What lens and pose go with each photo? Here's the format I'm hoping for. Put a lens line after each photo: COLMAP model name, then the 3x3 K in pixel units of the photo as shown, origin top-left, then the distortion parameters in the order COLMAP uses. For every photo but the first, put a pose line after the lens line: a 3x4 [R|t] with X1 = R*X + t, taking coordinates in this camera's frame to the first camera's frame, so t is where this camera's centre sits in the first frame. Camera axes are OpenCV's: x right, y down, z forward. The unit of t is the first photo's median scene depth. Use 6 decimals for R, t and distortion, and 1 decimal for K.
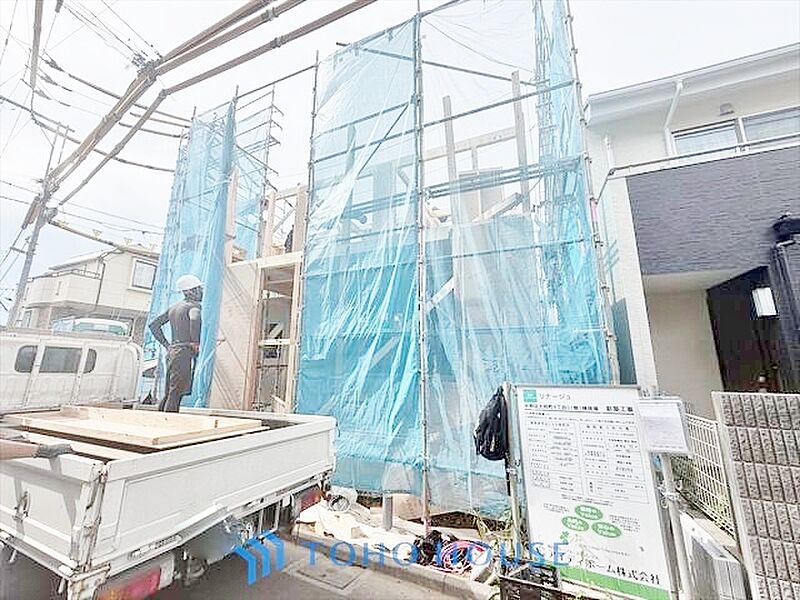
lens RADIAL K [[318.8, 0, 400.3], [0, 318.8, 298.5], [0, 0, 1]] dist [-0.000164, -0.000253]
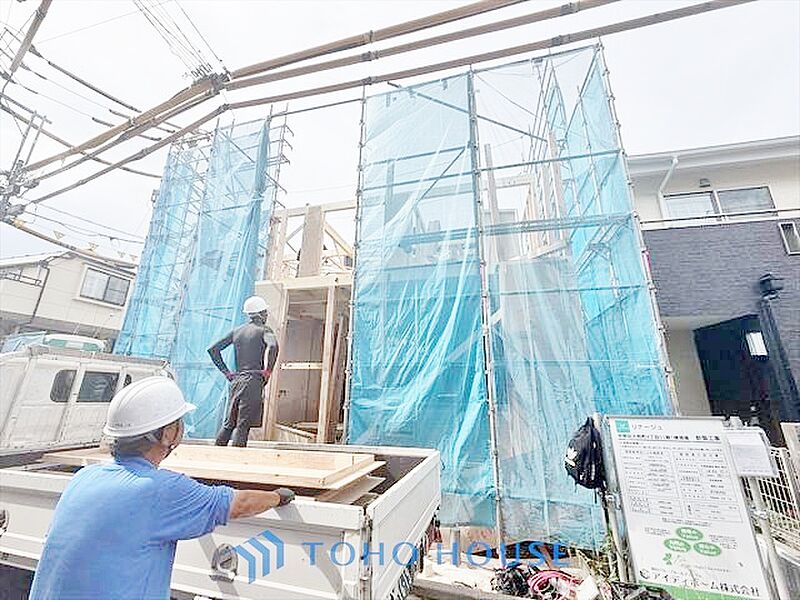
lens RADIAL K [[318.8, 0, 400.1], [0, 318.8, 298.9], [0, 0, 1]] dist [-0.000164, -0.000253]
pose [[0.987435, 0.051196, 0.149504, -0.391894], [-0.040747, 0.996562, -0.072140, -0.017277], [-0.152684, 0.065142, 0.986126, 0.000398]]
